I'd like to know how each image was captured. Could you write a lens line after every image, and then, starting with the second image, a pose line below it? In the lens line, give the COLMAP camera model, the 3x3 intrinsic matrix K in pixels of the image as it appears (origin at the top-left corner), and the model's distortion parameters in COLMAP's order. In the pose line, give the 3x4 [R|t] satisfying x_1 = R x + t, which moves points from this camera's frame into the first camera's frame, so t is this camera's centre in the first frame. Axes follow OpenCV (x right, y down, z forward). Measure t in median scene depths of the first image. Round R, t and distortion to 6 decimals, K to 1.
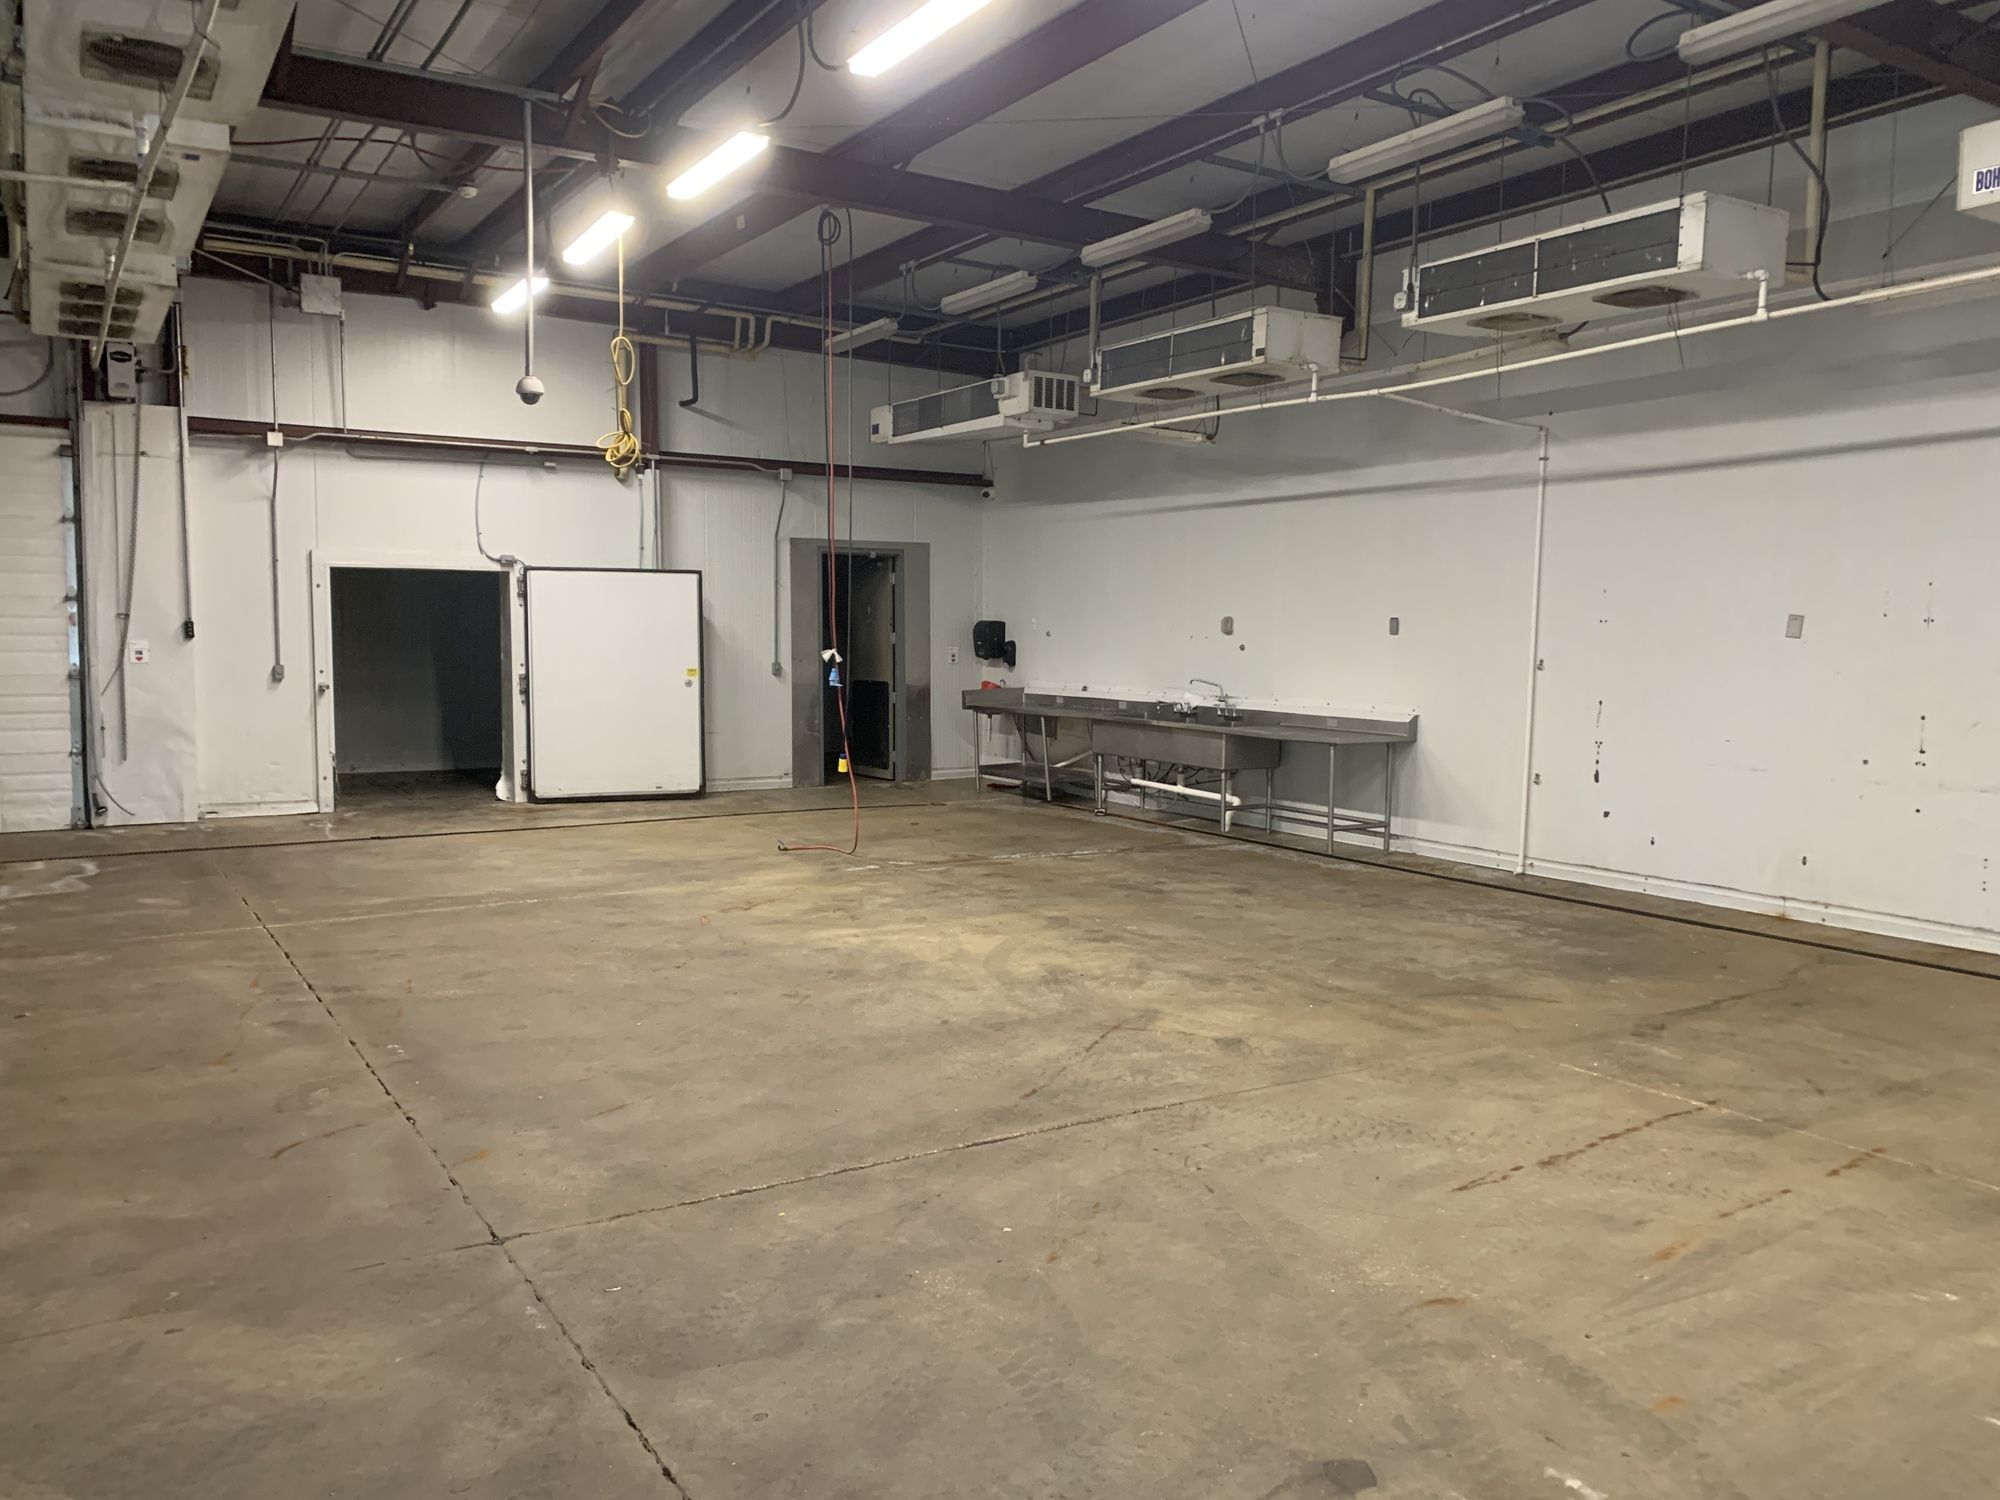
lens RADIAL K [[1517.1, 0, 990.1], [0, 1517.1, 747.9], [0, 0, 1]] dist [0.017768, -0.004183]
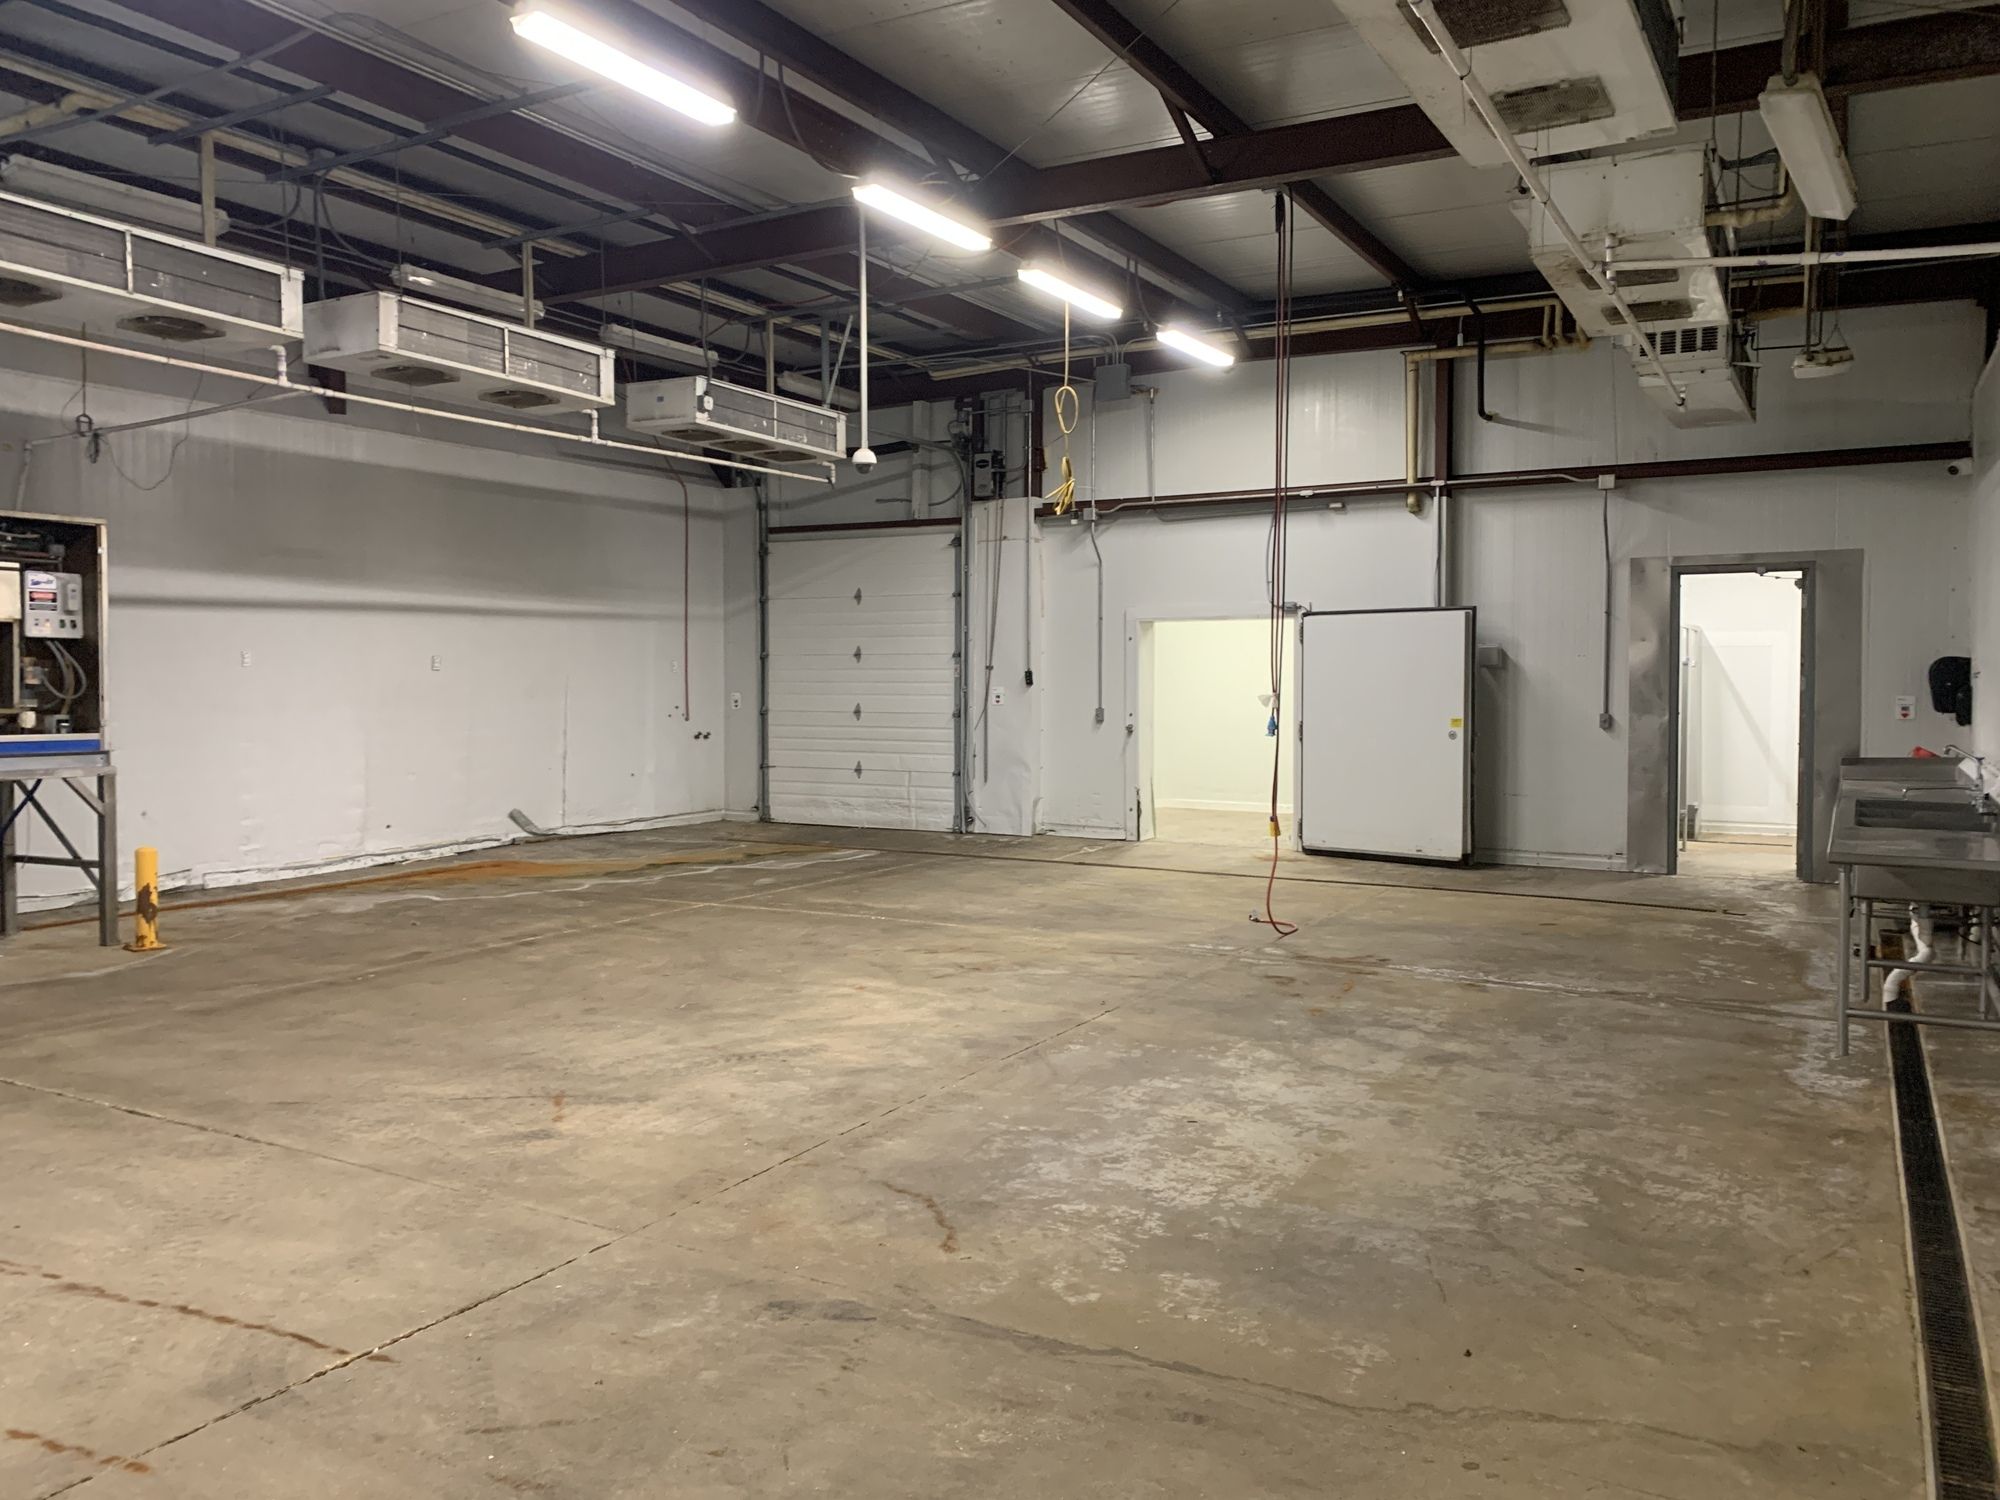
lens RADIAL K [[1517.1, 0, 990.1], [0, 1517.1, 747.9], [0, 0, 1]] dist [0.017768, -0.004183]
pose [[0.471700, 0.033619, -0.881118, 0.557410], [-0.061702, 0.998082, 0.005050, -0.027509], [0.879598, 0.051985, 0.472870, 0.423107]]
